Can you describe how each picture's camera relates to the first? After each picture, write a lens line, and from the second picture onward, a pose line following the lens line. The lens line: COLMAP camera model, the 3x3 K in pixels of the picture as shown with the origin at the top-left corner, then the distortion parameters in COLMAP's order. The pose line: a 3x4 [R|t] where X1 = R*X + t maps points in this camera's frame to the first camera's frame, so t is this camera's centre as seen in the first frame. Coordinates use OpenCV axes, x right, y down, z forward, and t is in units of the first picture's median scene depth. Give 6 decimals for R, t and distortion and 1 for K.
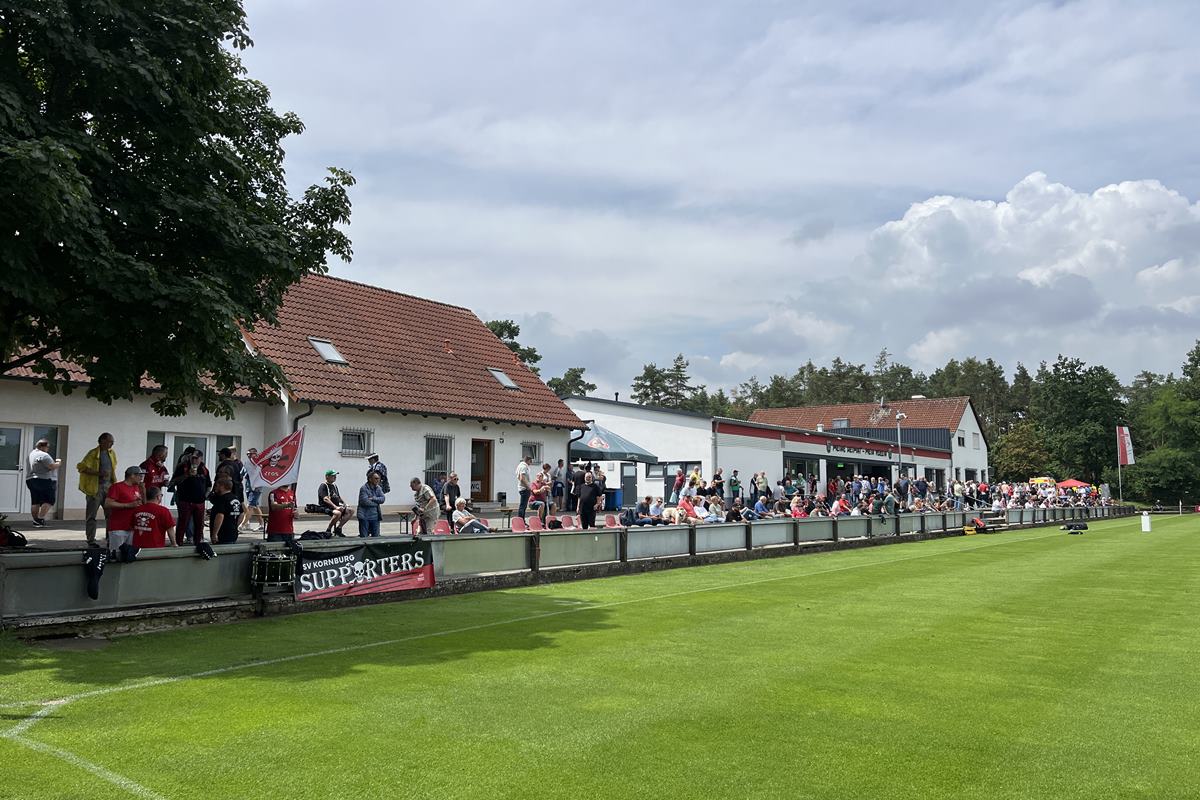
lens RADIAL K [[896.6, 0, 600.0], [0, 896.6, 400.0], [0, 0, 1]] dist [0.028808, -0.004951]
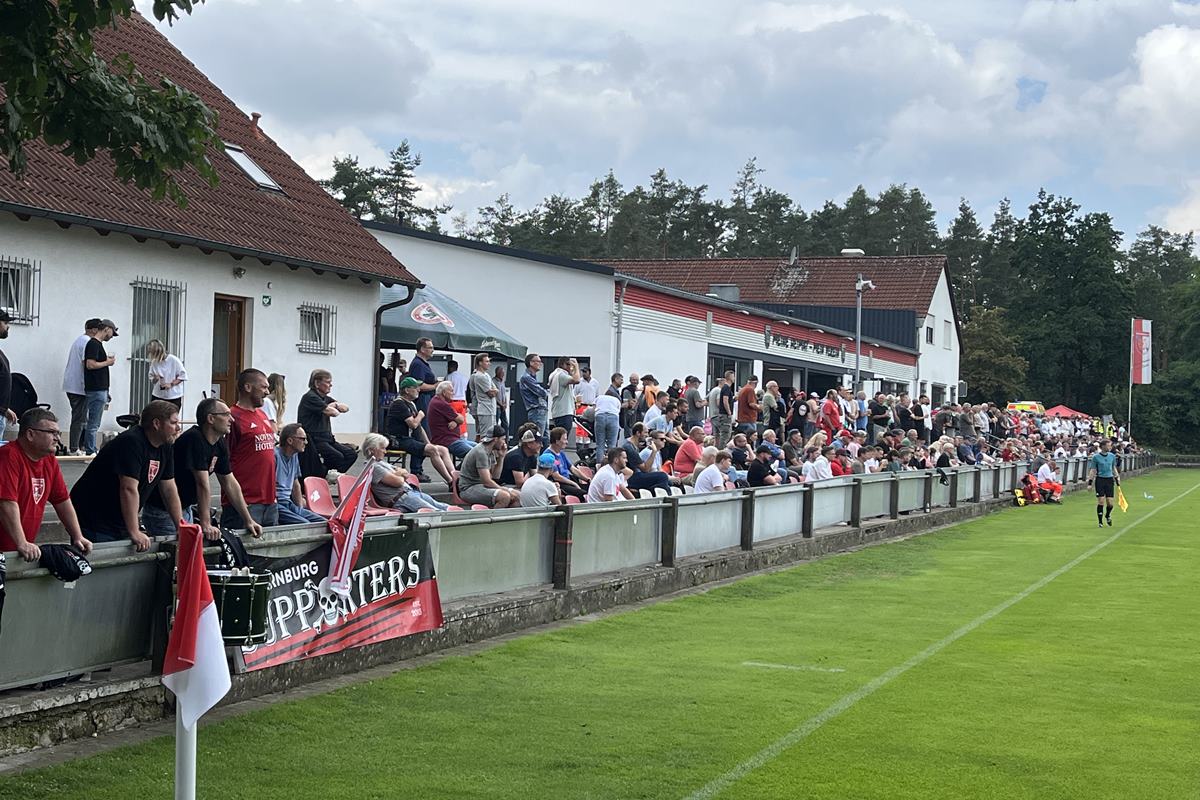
lens RADIAL K [[1675.5, 0, 600.0], [0, 1675.5, 400.0], [0, 0, 1]] dist [0.162940, -0.679827]
pose [[0.962393, 0.029930, 0.270008, -0.112363], [-0.056165, 0.994360, 0.089964, 0.004969], [-0.265793, -0.101746, 0.958646, 0.062869]]
